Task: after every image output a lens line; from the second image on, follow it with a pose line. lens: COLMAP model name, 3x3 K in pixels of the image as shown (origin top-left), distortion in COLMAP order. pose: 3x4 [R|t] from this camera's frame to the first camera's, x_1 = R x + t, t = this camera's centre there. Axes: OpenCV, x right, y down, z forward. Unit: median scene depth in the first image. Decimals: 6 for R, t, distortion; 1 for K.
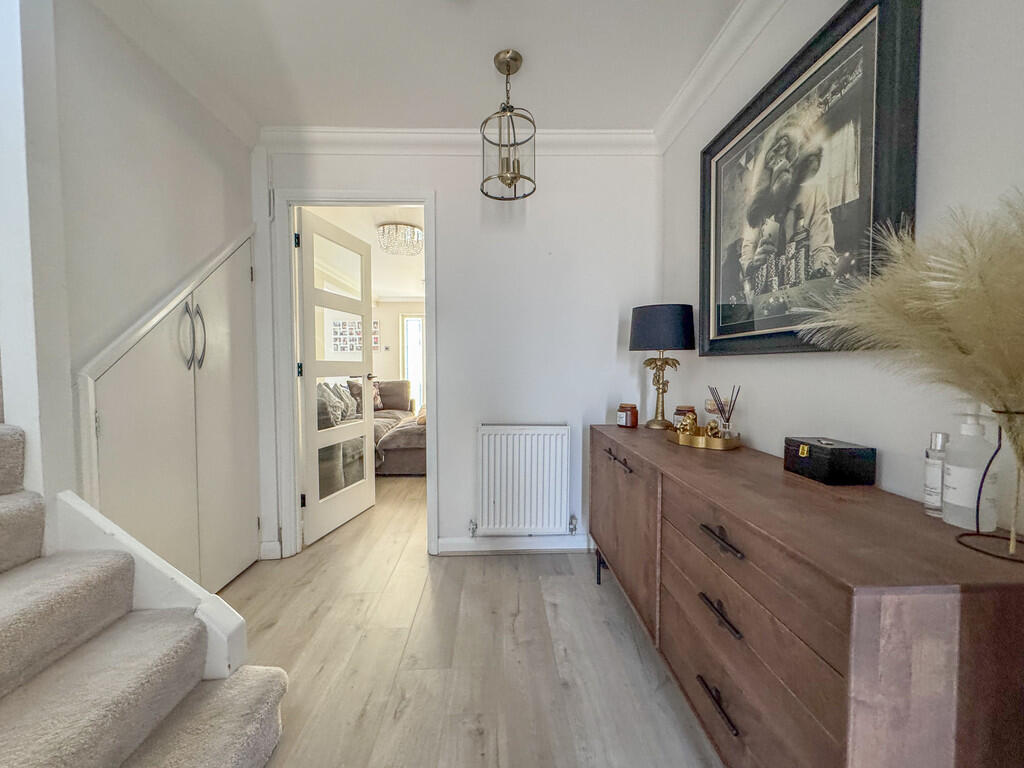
lens RADIAL K [[422.0, 0, 512.1], [0, 422.0, 383.9], [0, 0, 1]] dist [0.001429, 0.000310]
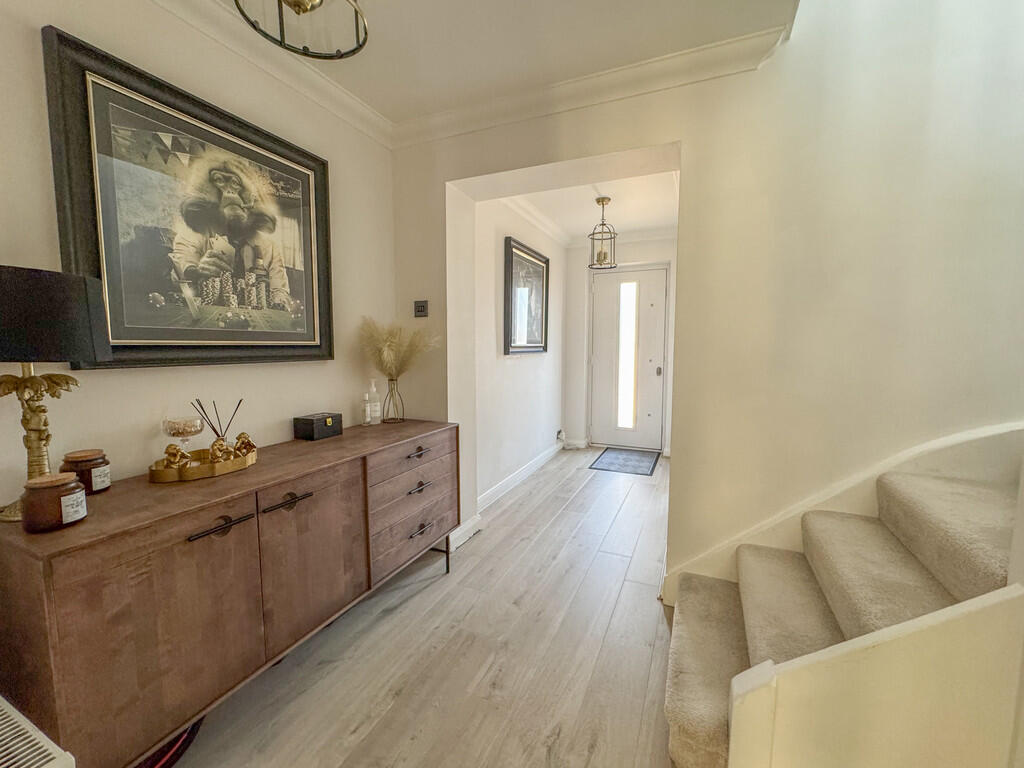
lens RADIAL K [[422.0, 0, 513.8], [0, 422.0, 383.9], [0, 0, 1]] dist [0.001429, 0.000310]
pose [[-0.894864, -0.039379, 0.444598, -0.570351], [0.020370, 0.991459, 0.128816, -0.155180], [-0.445873, 0.124329, -0.886419, 1.767445]]
